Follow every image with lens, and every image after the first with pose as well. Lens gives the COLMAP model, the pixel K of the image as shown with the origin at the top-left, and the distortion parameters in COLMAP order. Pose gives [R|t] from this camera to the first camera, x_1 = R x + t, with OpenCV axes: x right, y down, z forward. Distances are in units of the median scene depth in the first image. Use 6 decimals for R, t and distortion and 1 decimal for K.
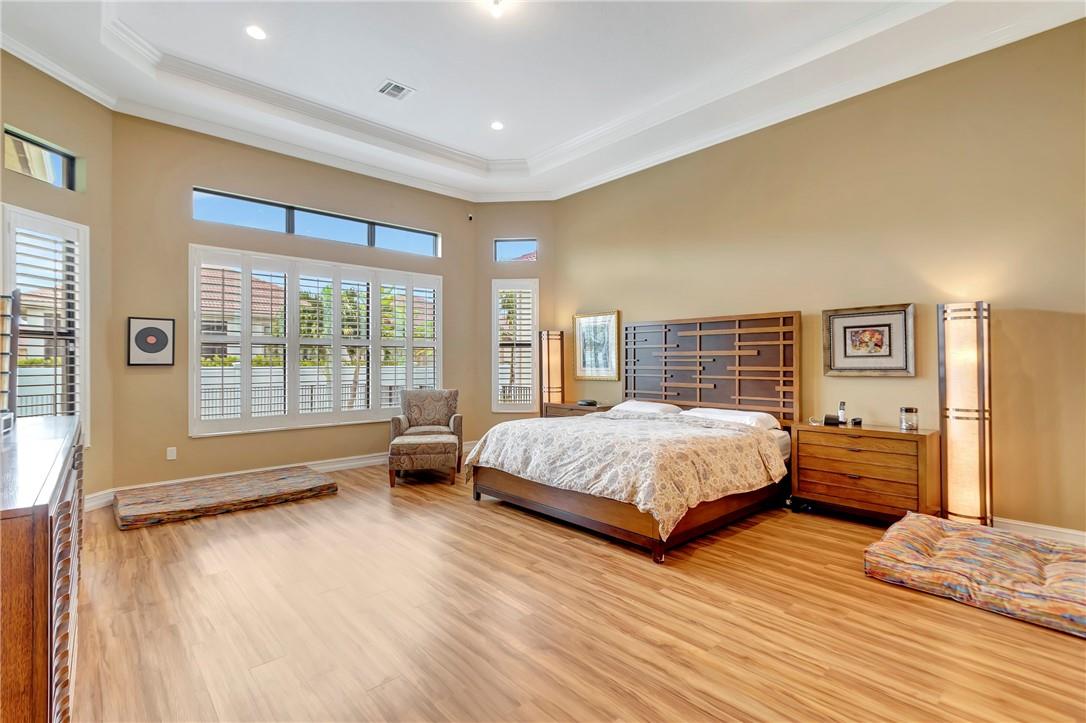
lens RADIAL K [[488.3, 0, 545.4], [0, 488.3, 362.7], [0, 0, 1]] dist [0.010045, -0.000220]
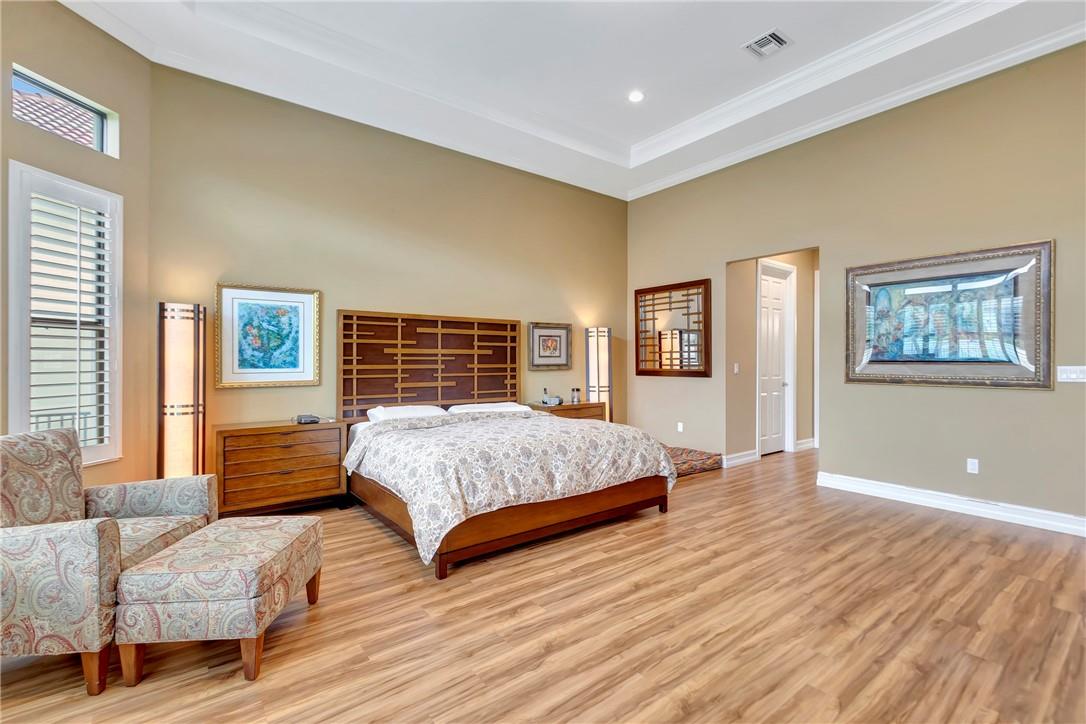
lens RADIAL K [[488.3, 0, 543.9], [0, 488.3, 357.2], [0, 0, 1]] dist [0.010045, -0.000220]
pose [[0.105794, 0.006215, 0.994369, -0.818061], [0.001683, 0.999978, -0.006430, -0.000982], [-0.994387, 0.002353, 0.105782, 0.866655]]
